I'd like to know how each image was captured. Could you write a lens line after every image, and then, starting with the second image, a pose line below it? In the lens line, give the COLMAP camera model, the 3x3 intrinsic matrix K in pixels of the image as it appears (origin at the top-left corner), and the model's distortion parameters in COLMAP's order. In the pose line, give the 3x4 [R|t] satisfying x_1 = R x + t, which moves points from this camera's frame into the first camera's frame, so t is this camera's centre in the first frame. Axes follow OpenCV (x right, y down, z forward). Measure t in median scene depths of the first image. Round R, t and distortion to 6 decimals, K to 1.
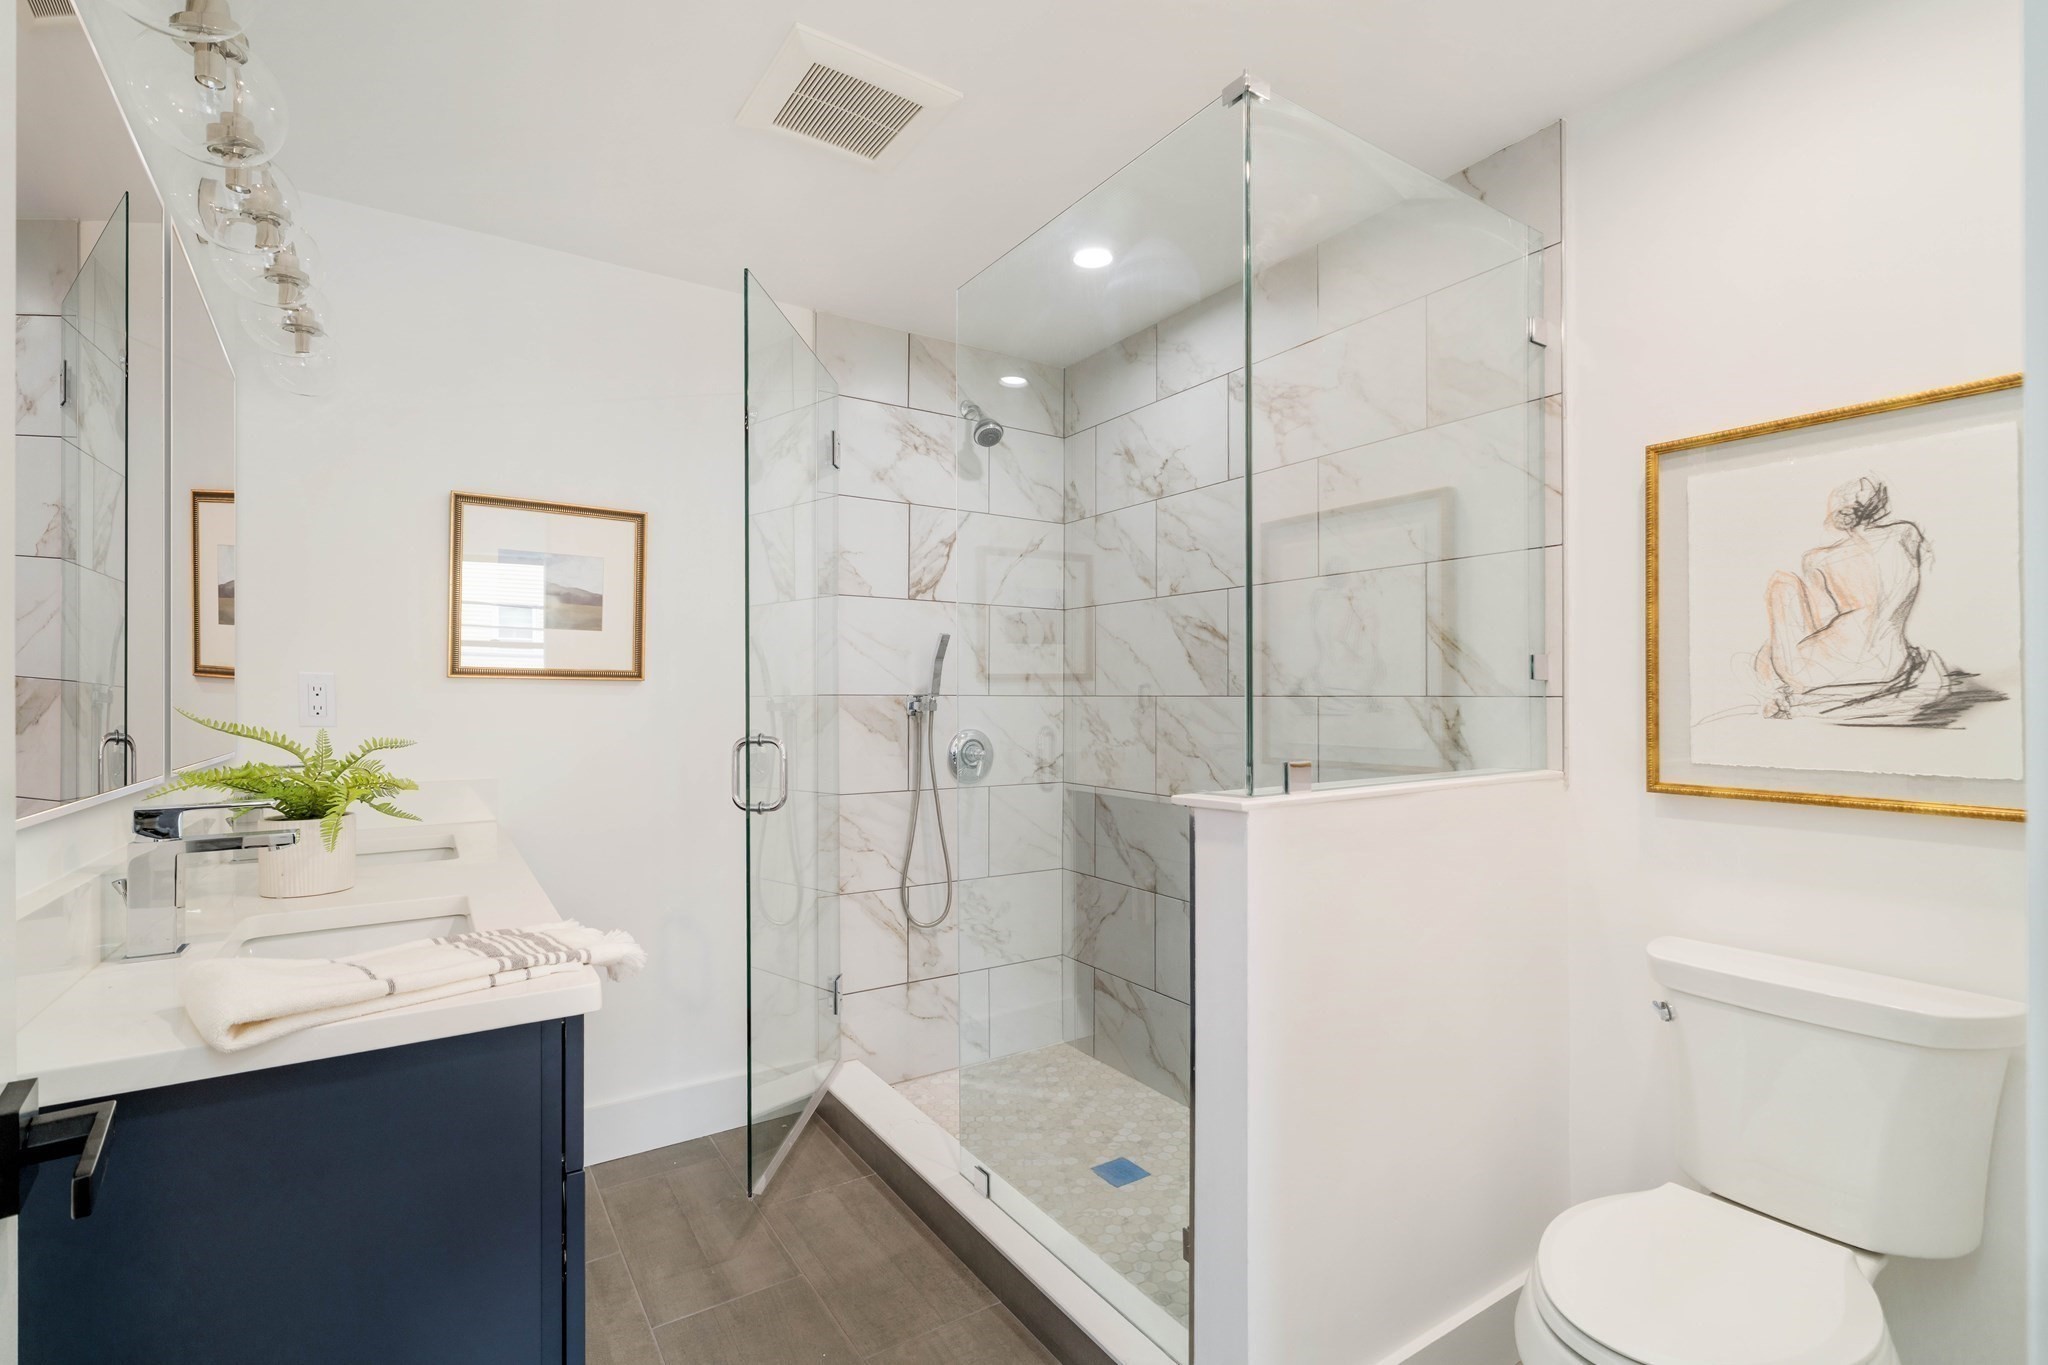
lens RADIAL K [[931.1, 0, 1025.0], [0, 931.1, 686.6], [0, 0, 1]] dist [0.002871, 0.002153]
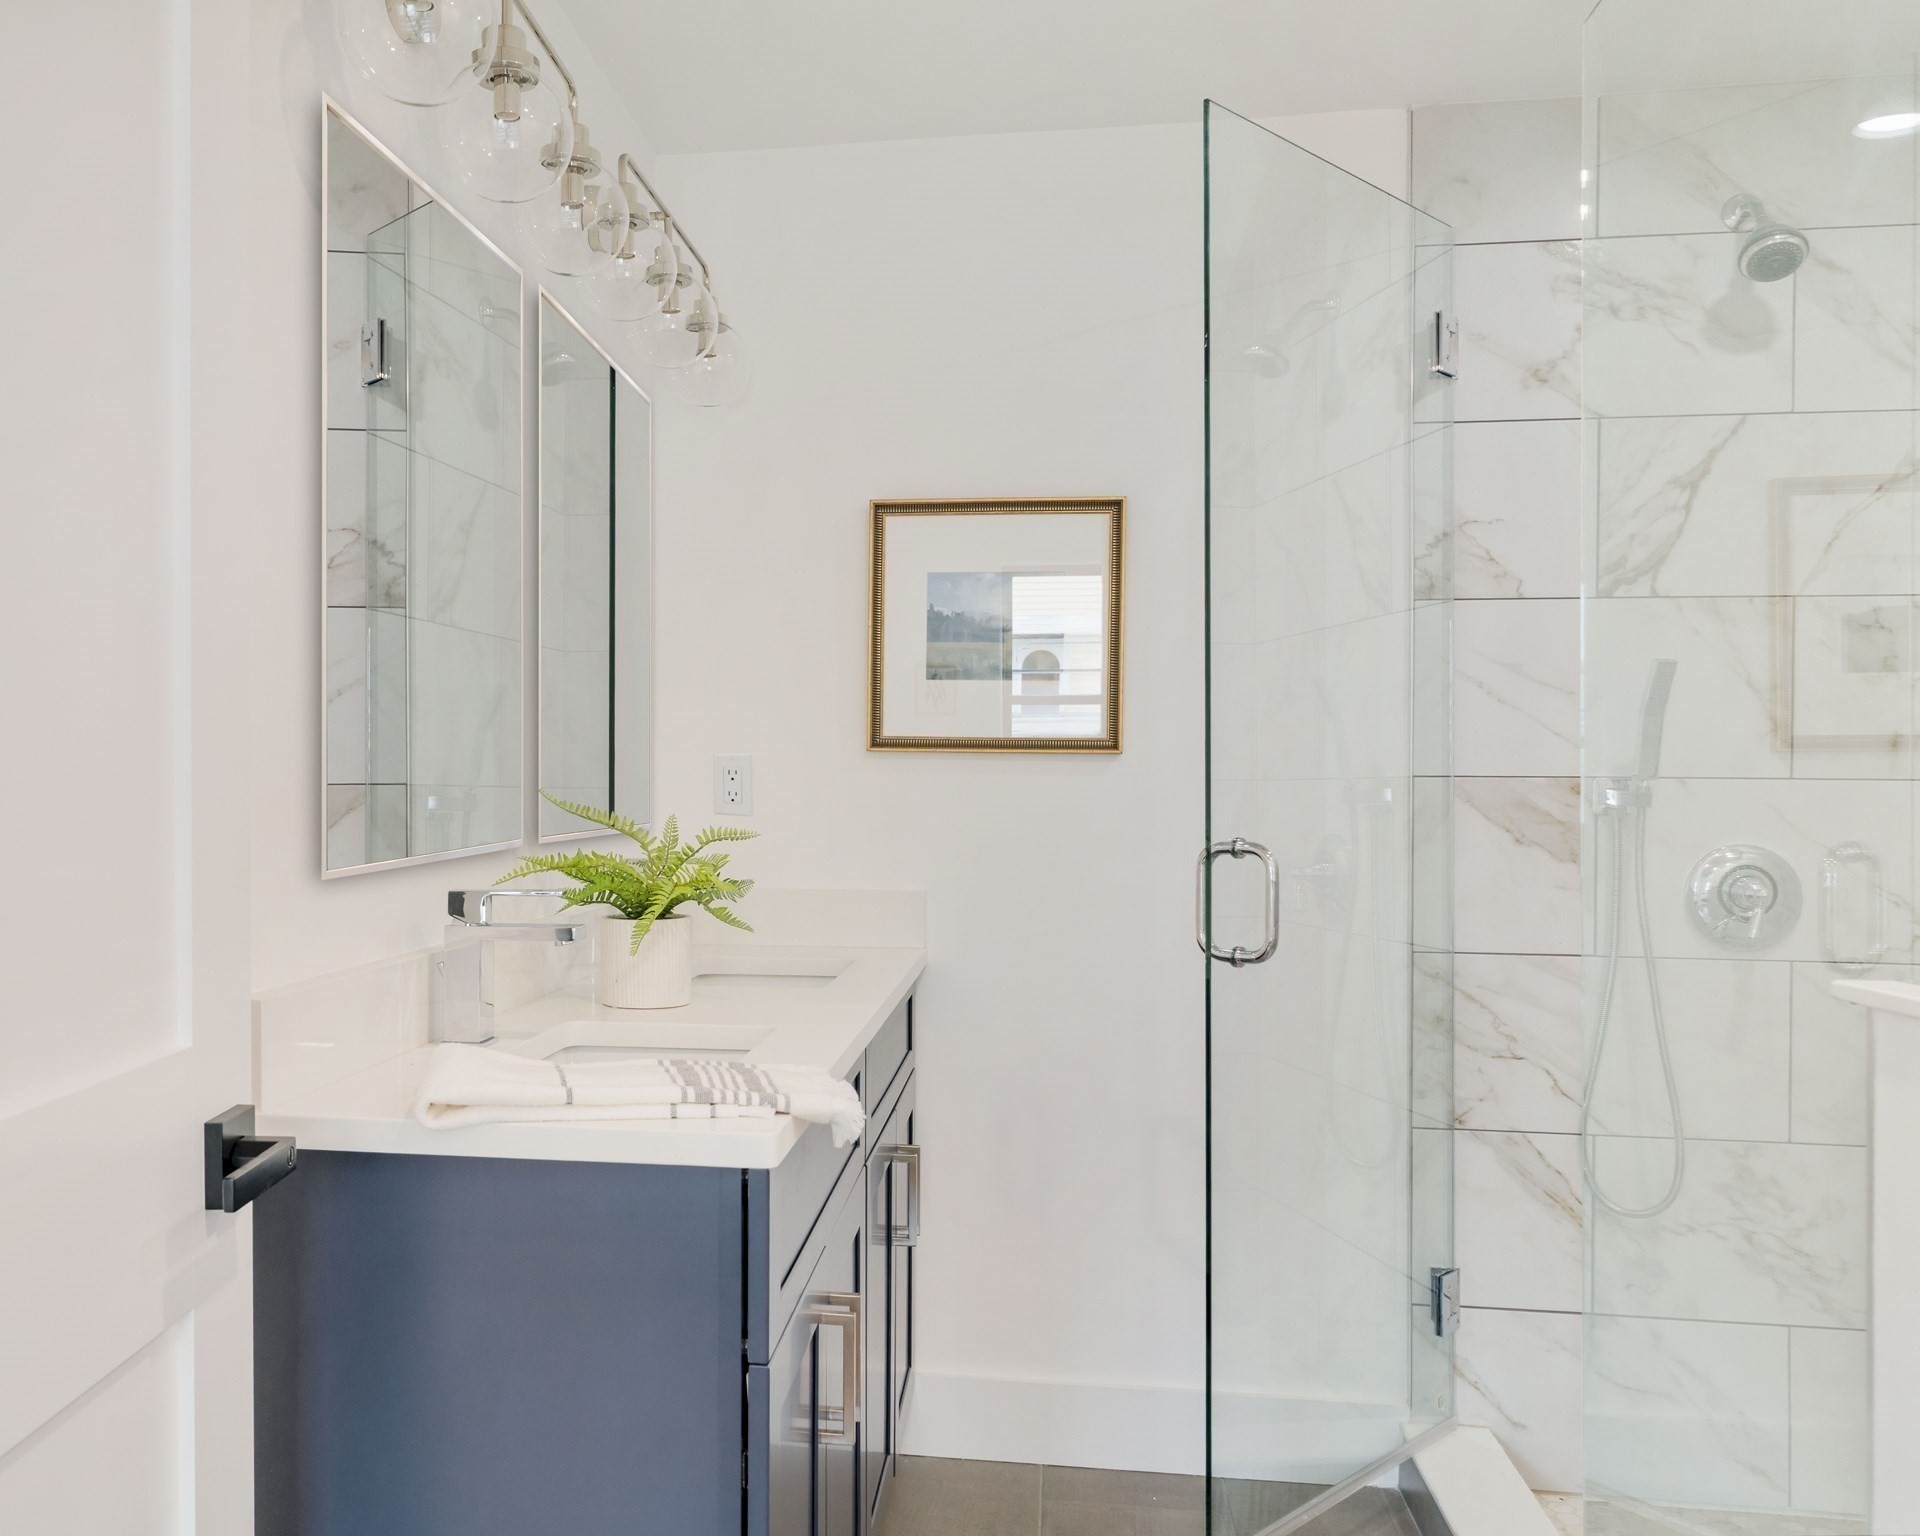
lens RADIAL K [[1811.0, 0, 956.3], [0, 1811.0, 772.0], [0, 0, 1]] dist [0.013421, 0.000000]
pose [[0.741216, 0.000028, -0.671267, 0.315590], [0.003658, 0.999985, 0.004081, 0.000671], [0.671257, -0.005480, 0.741205, -0.020341]]
